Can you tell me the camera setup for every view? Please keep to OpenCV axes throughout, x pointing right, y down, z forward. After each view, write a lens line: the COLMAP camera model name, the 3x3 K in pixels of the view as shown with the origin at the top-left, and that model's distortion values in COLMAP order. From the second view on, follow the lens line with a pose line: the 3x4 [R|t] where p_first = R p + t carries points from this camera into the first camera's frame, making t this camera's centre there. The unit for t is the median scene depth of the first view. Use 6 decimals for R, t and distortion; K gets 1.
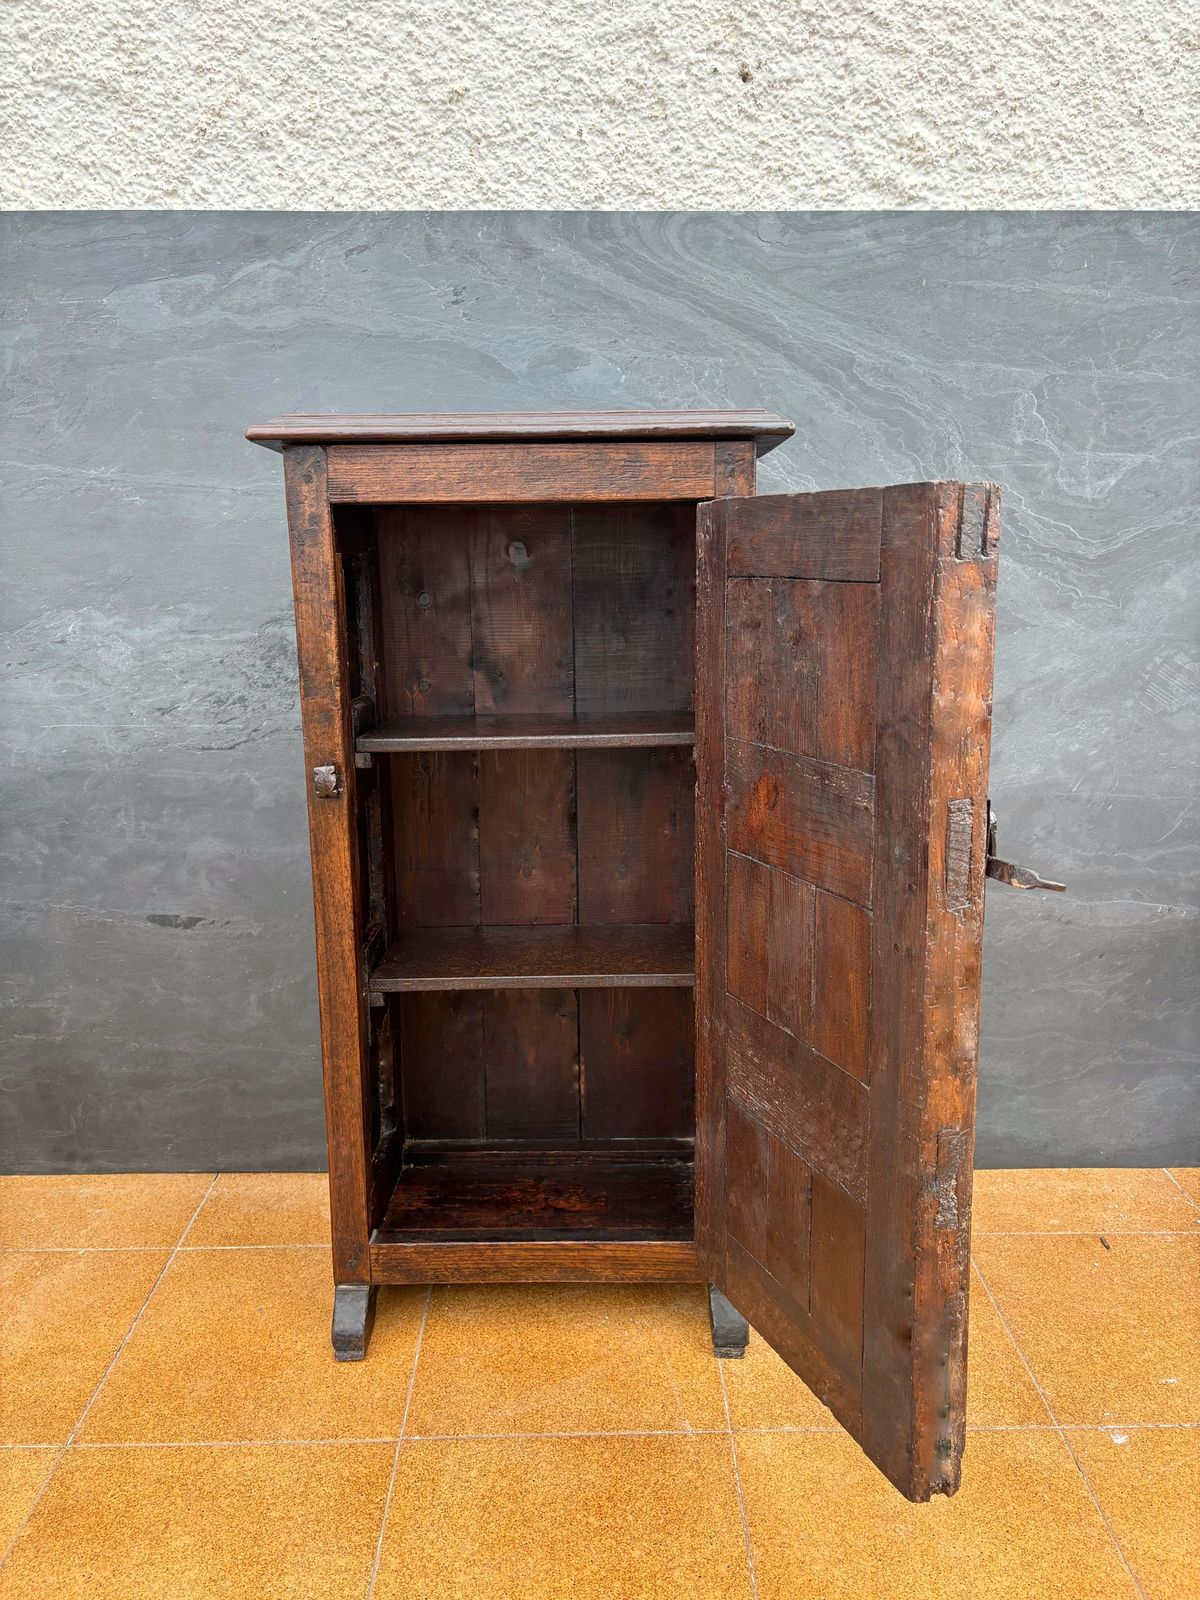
lens RADIAL K [[1250.2, 0, 616.0], [0, 1250.2, 785.2], [0, 0, 1]] dist [0.004780, -0.000550]
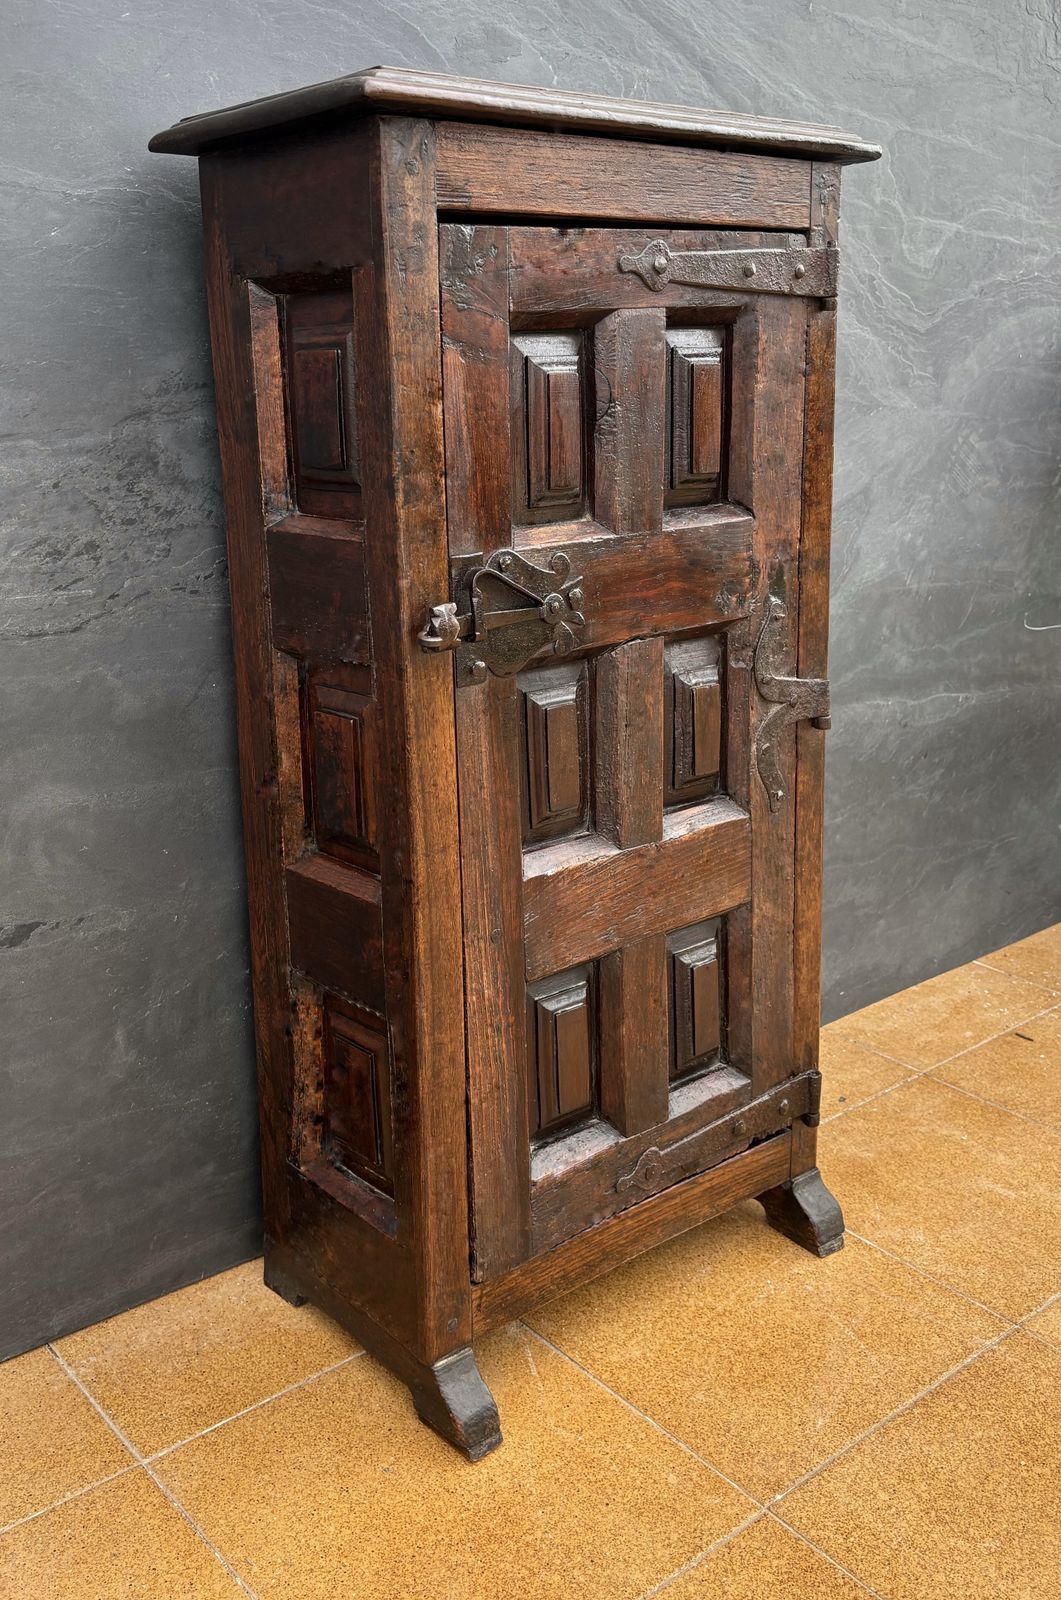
lens RADIAL K [[1526.9, 0, 529.5], [0, 1526.9, 707.6], [0, 0, 1]] dist [0.019561, -0.015465]
pose [[0.776757, -0.137696, 0.614564, -0.599944], [0.131912, 0.989733, 0.055029, -0.004114], [-0.615831, 0.038324, 0.786945, 0.287907]]
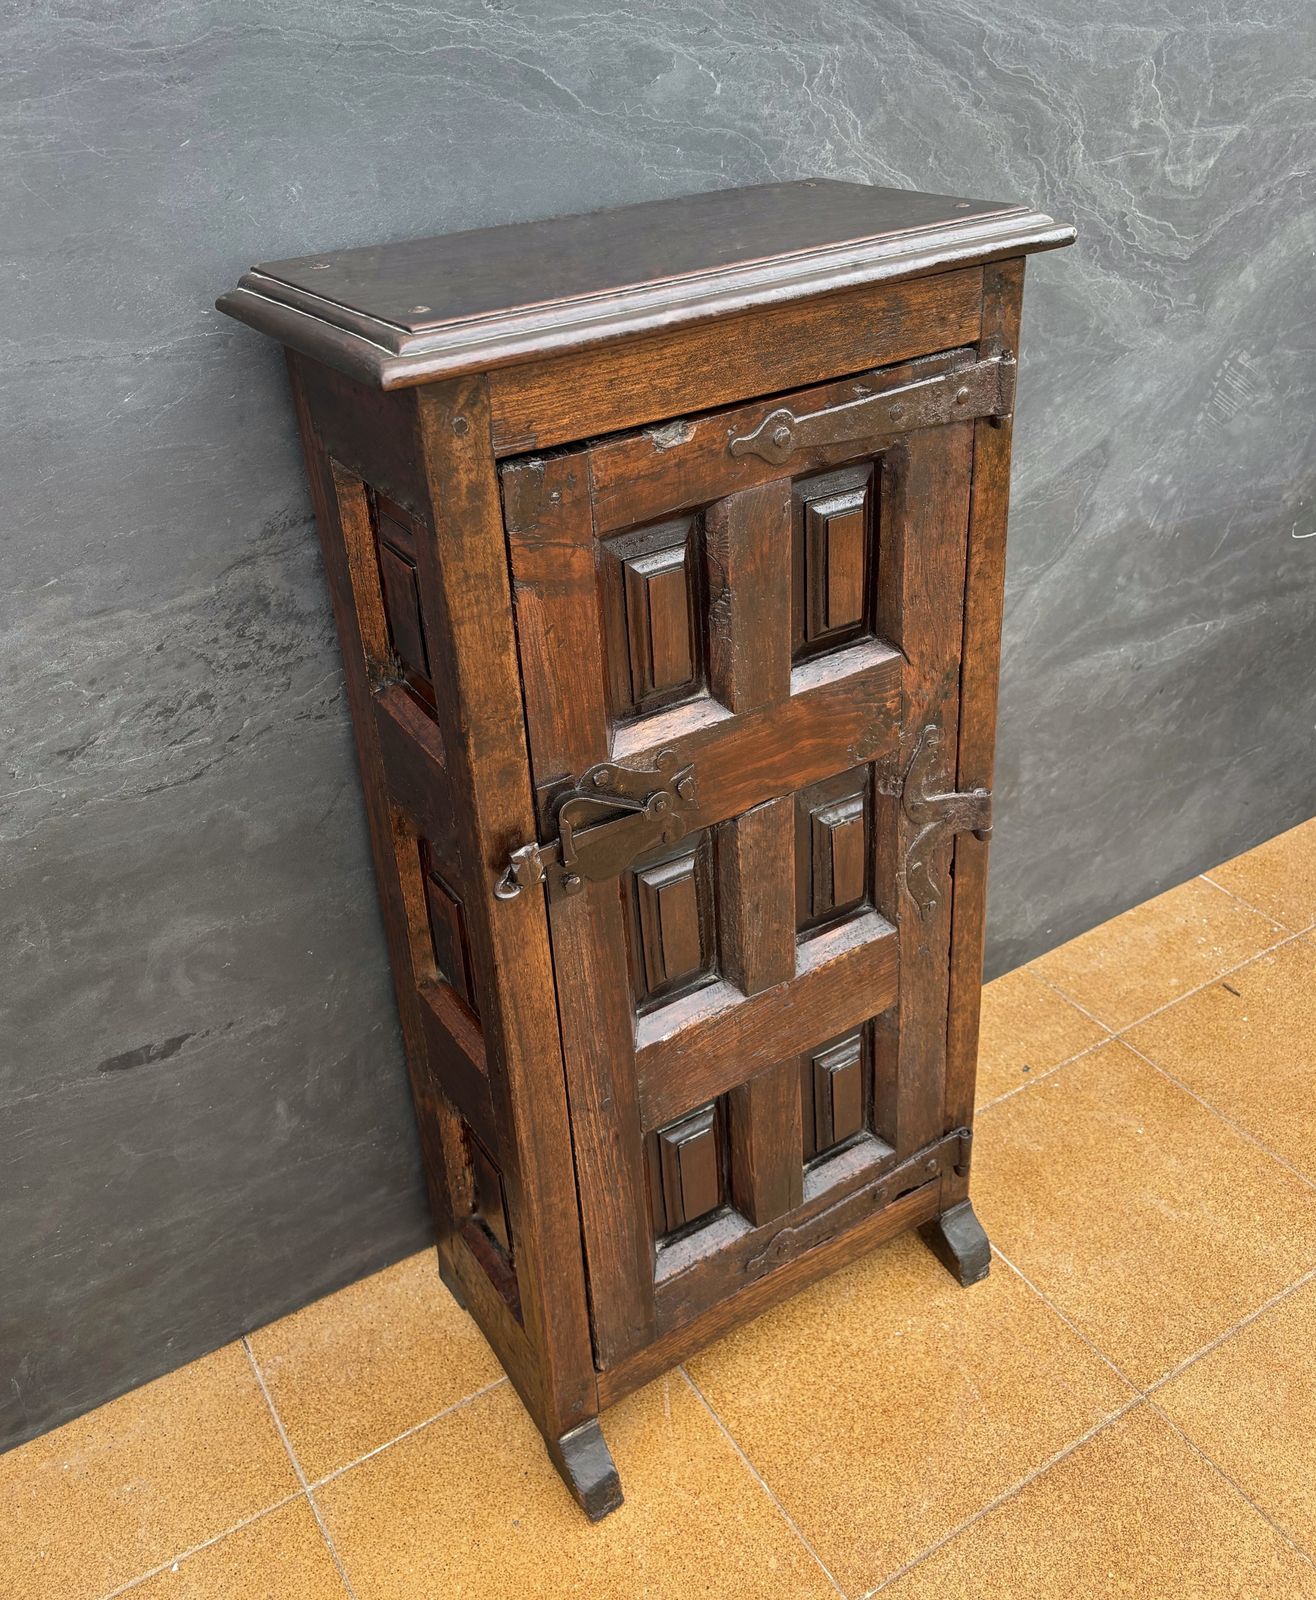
lens RADIAL K [[1459.6, 0, 672.5], [0, 1459.6, 661.5], [0, 0, 1]] dist [0.000529, 0.034109]
pose [[0.855745, -0.258153, 0.448395, -0.414916], [0.137817, 0.949054, 0.283378, -0.250810], [-0.498706, -0.180702, 0.847726, 0.303076]]
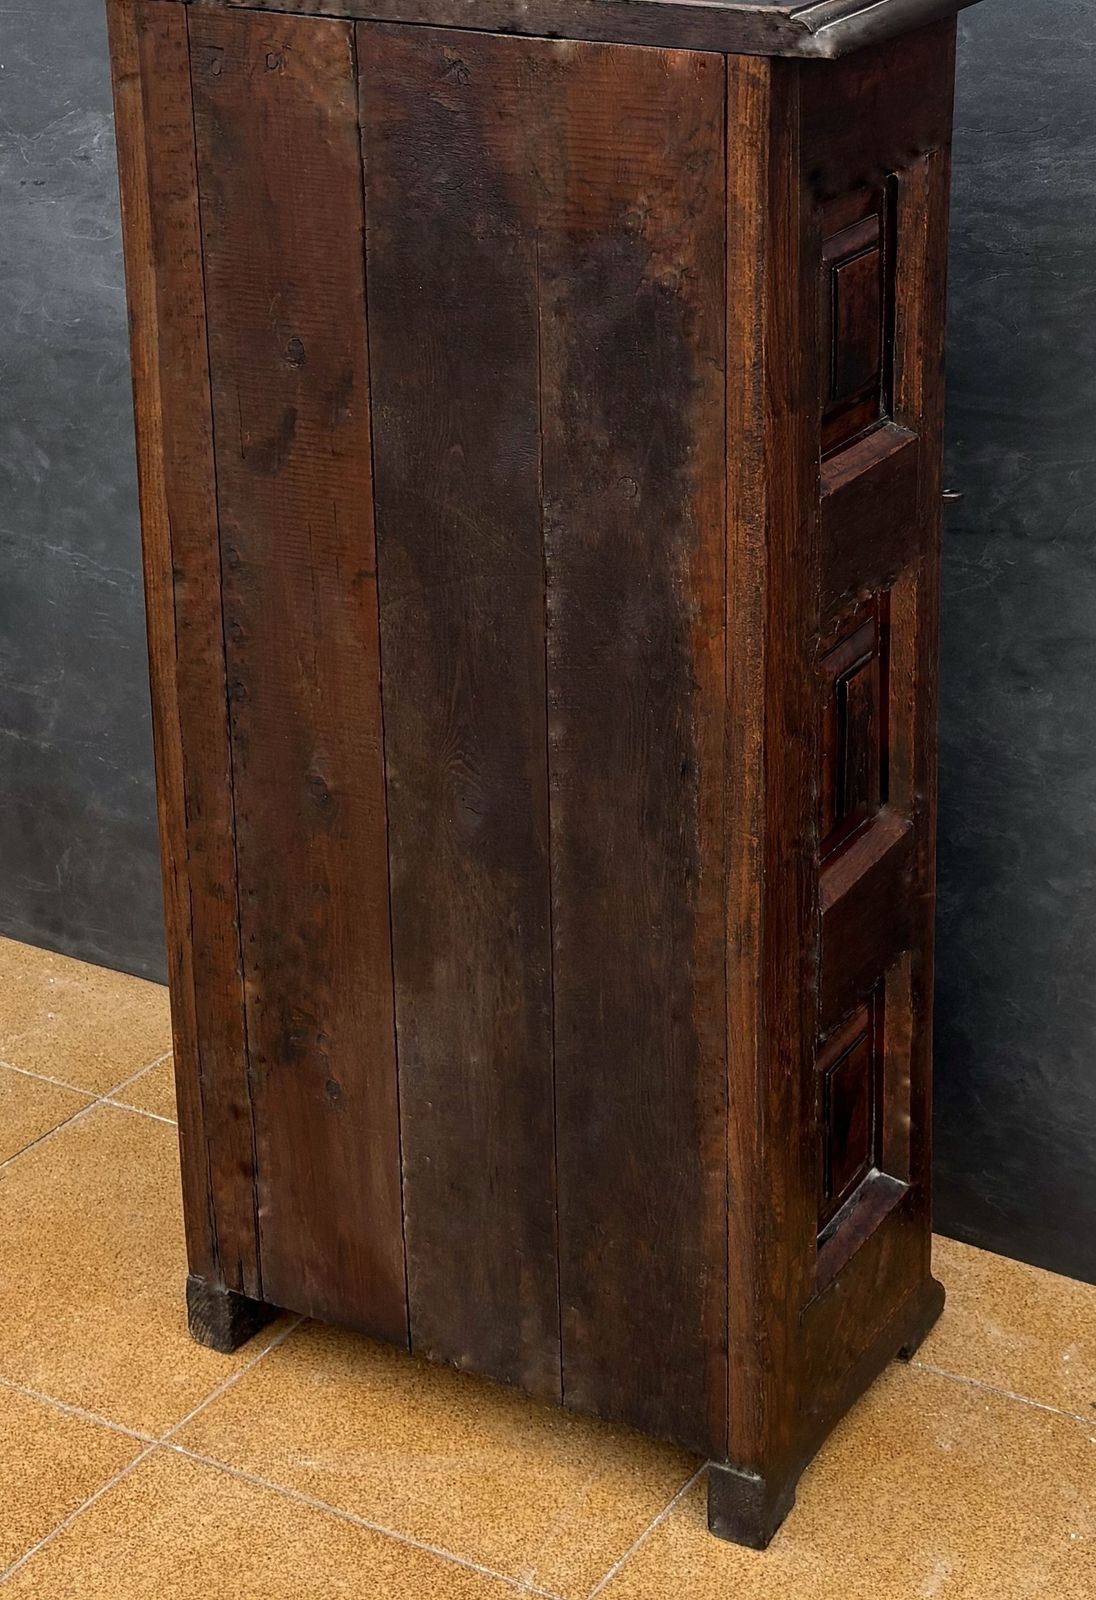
lens RADIAL K [[2836.3, 0, 687.3], [0, 2836.3, 355.9], [0, 0, 1]] dist [0.104193, -0.354994]
pose [[0.861159, 0.142395, -0.487985, 0.579295], [-0.131758, 0.989683, 0.056275, -0.136659], [0.490963, 0.015834, 0.871036, -0.155634]]
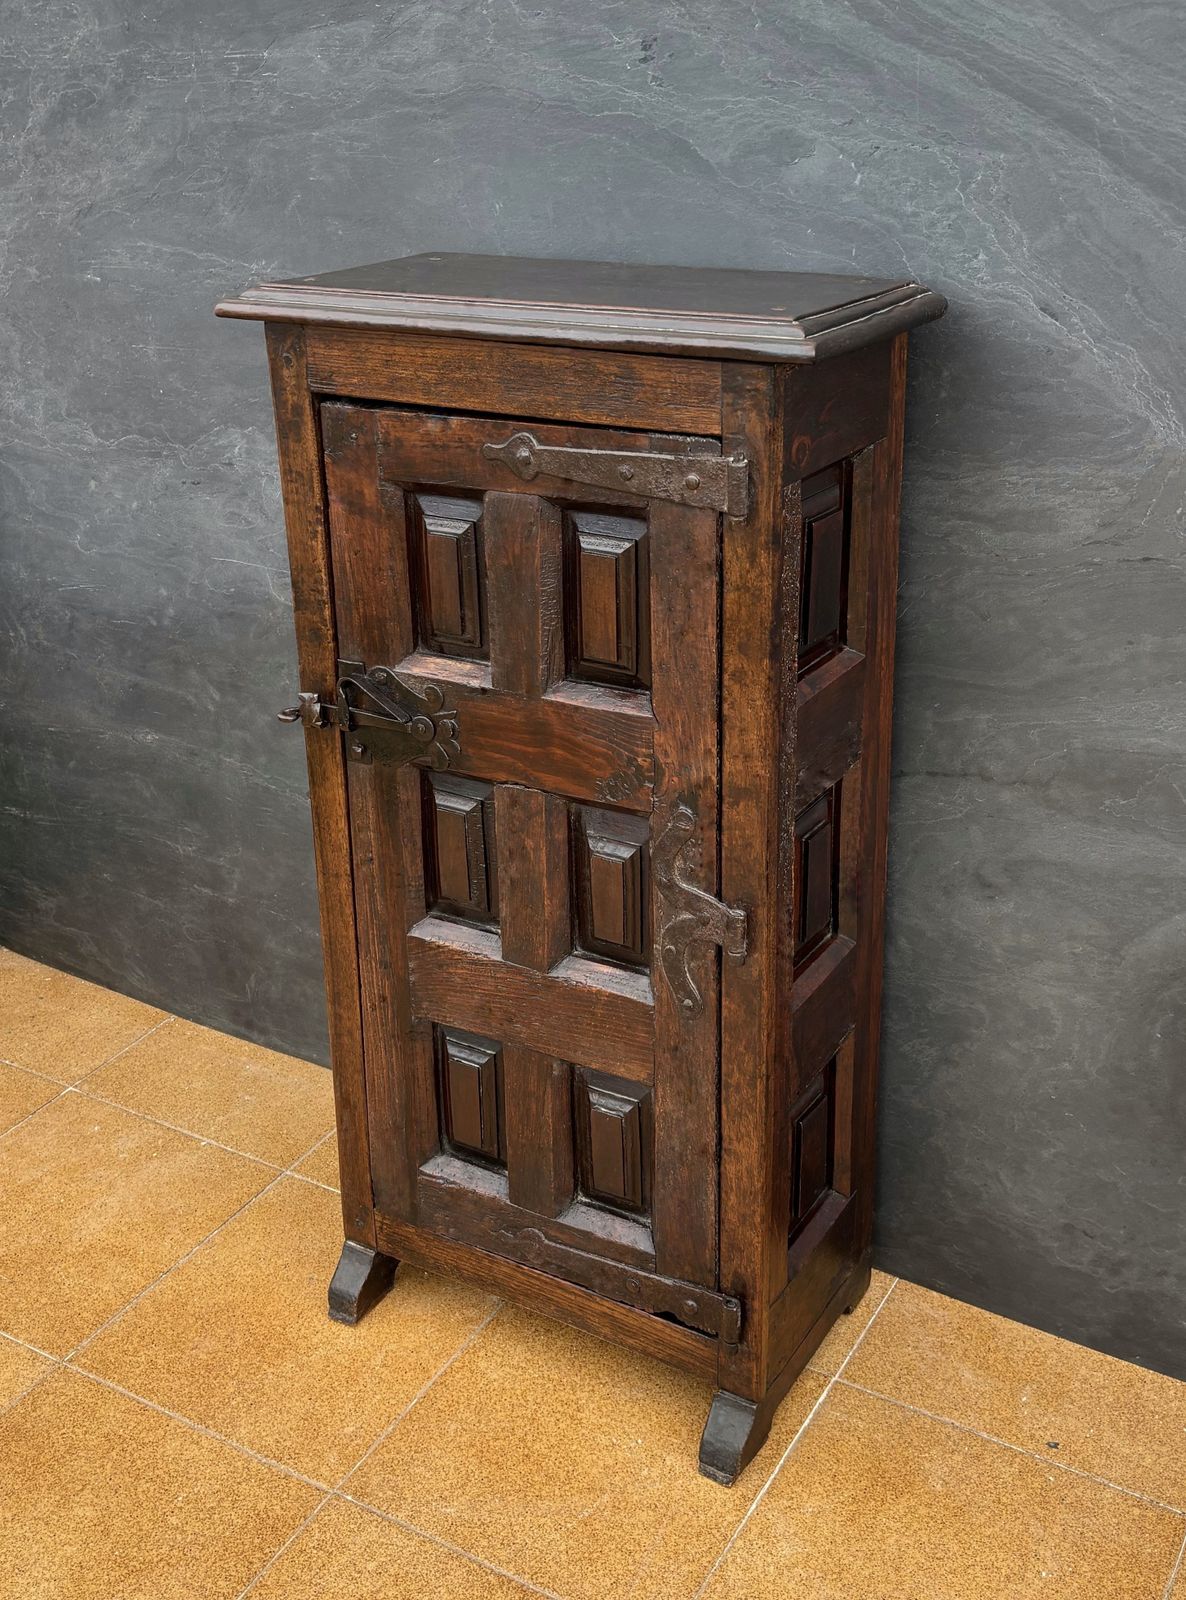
lens RADIAL K [[1795.8, 0, 617.6], [0, 1795.8, 727.1], [0, 0, 1]] dist [0.119355, -0.366210]
pose [[0.851129, 0.192359, -0.488444, 0.406365], [-0.099776, 0.972763, 0.209230, -0.221568], [0.515388, -0.129346, 0.847139, 0.078545]]
